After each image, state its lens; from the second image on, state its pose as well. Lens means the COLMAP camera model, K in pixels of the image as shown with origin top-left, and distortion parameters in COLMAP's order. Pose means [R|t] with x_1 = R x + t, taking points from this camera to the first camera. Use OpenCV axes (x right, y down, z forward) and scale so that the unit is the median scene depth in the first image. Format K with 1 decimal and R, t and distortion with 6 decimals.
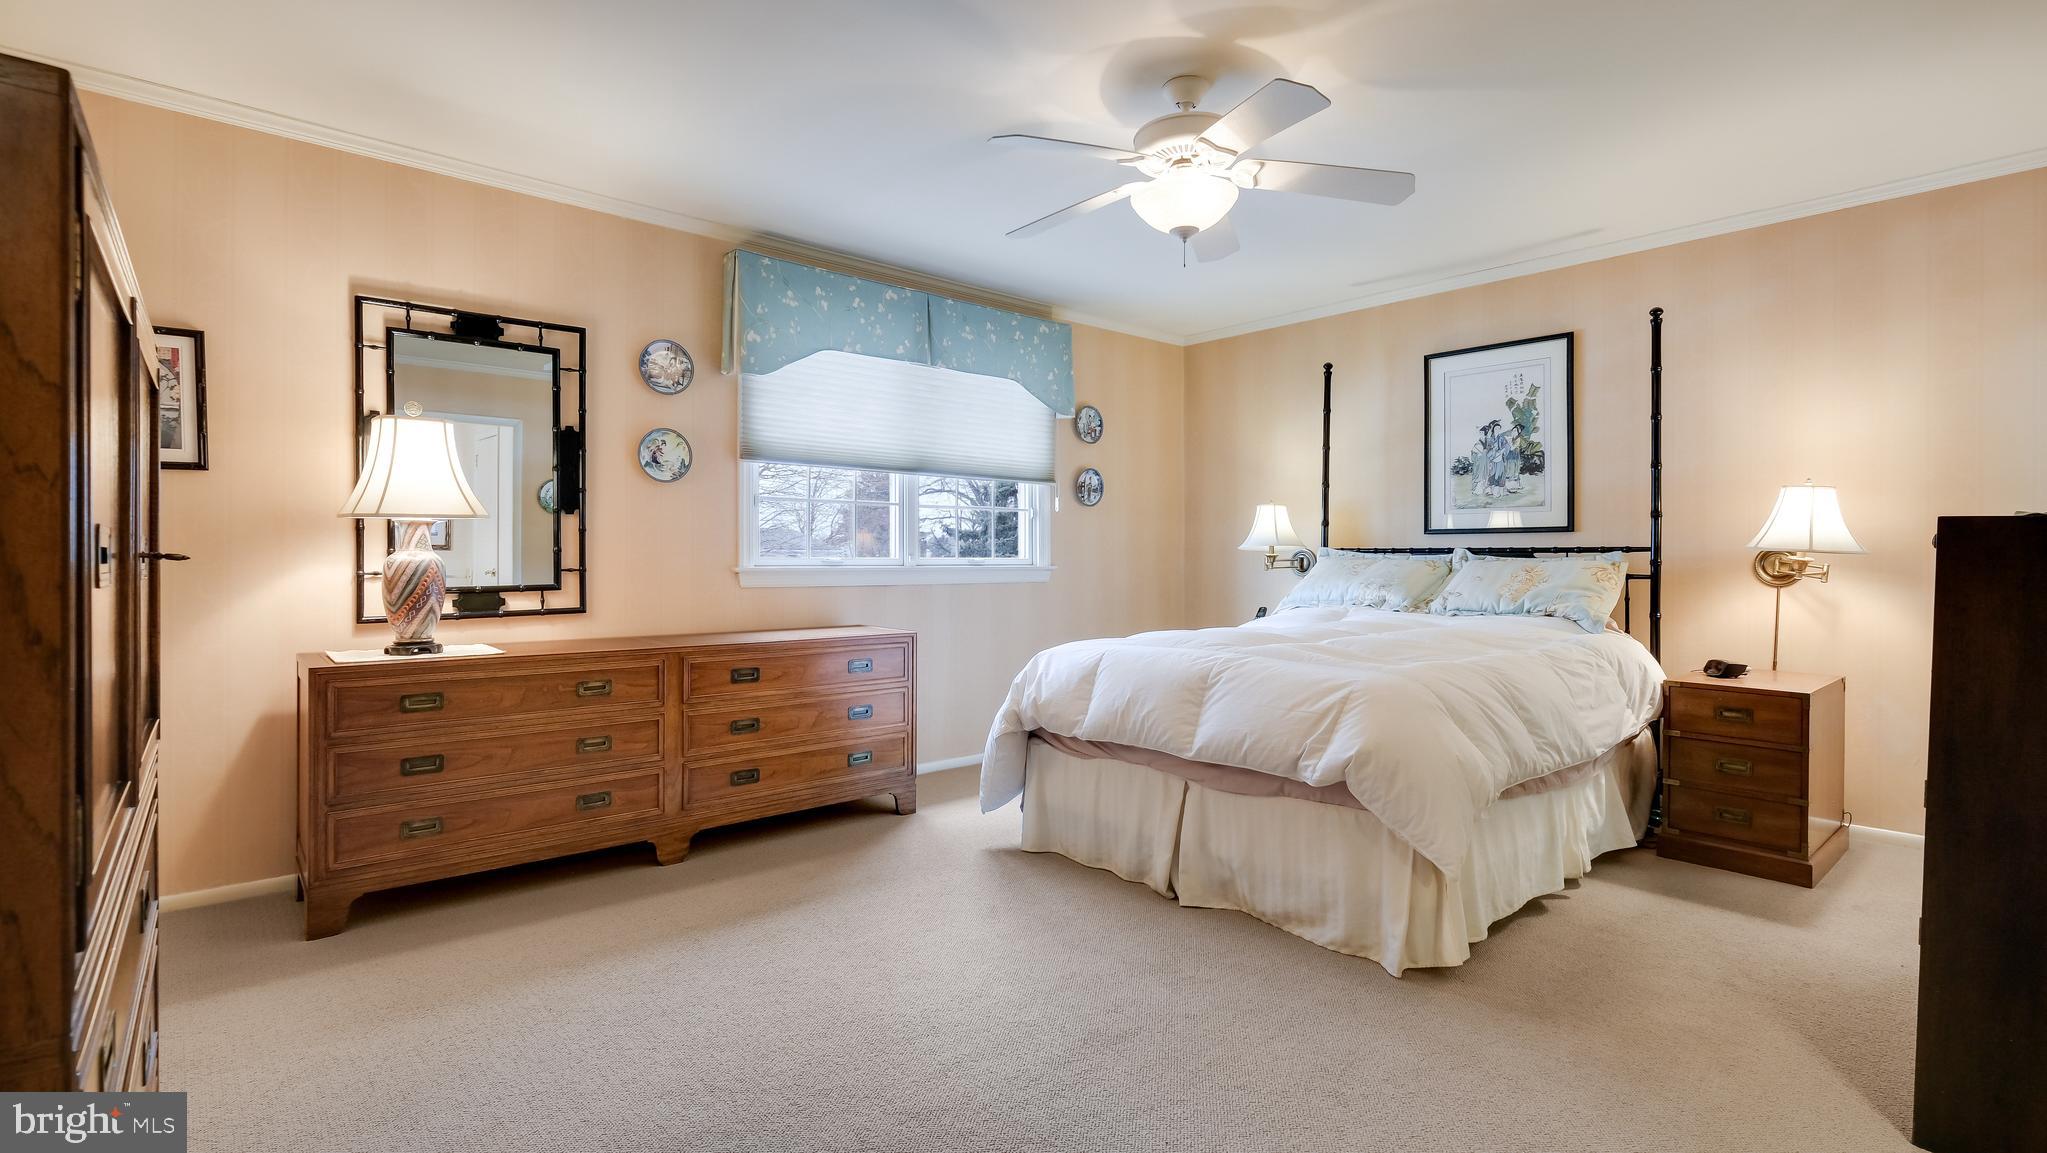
lens RADIAL K [[933.3, 0, 1028.1], [0, 933.3, 567.0], [0, 0, 1]] dist [-0.000246, -0.001408]
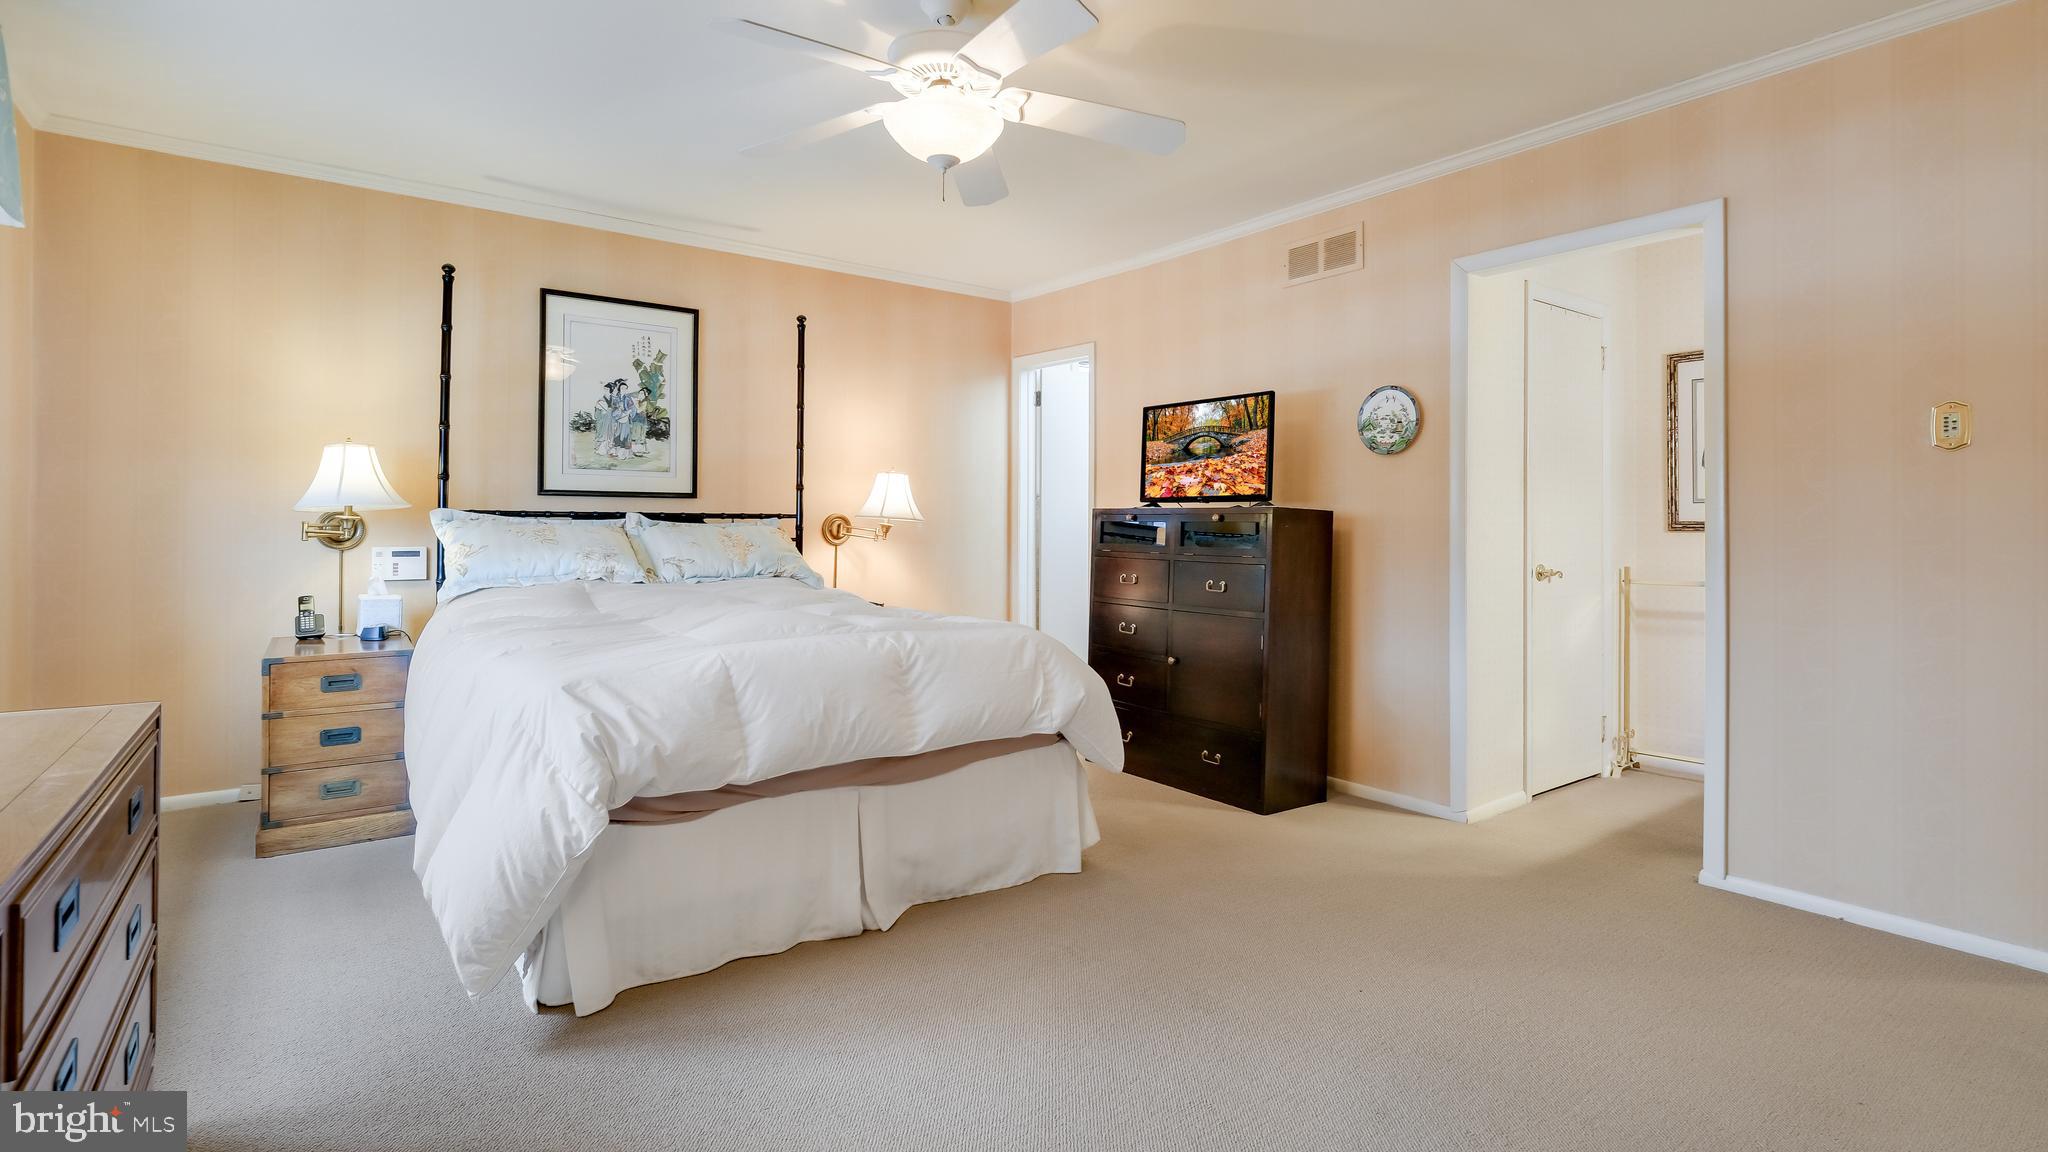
lens RADIAL K [[933.8, 0, 1074.3], [0, 933.8, 524.6], [0, 0, 1]] dist [-0.000246, -0.001408]
pose [[0.084256, -0.001774, 0.996443, -0.422283], [0.005443, 0.999984, 0.001320, -0.006941], [-0.996429, 0.005312, 0.084265, 0.469569]]
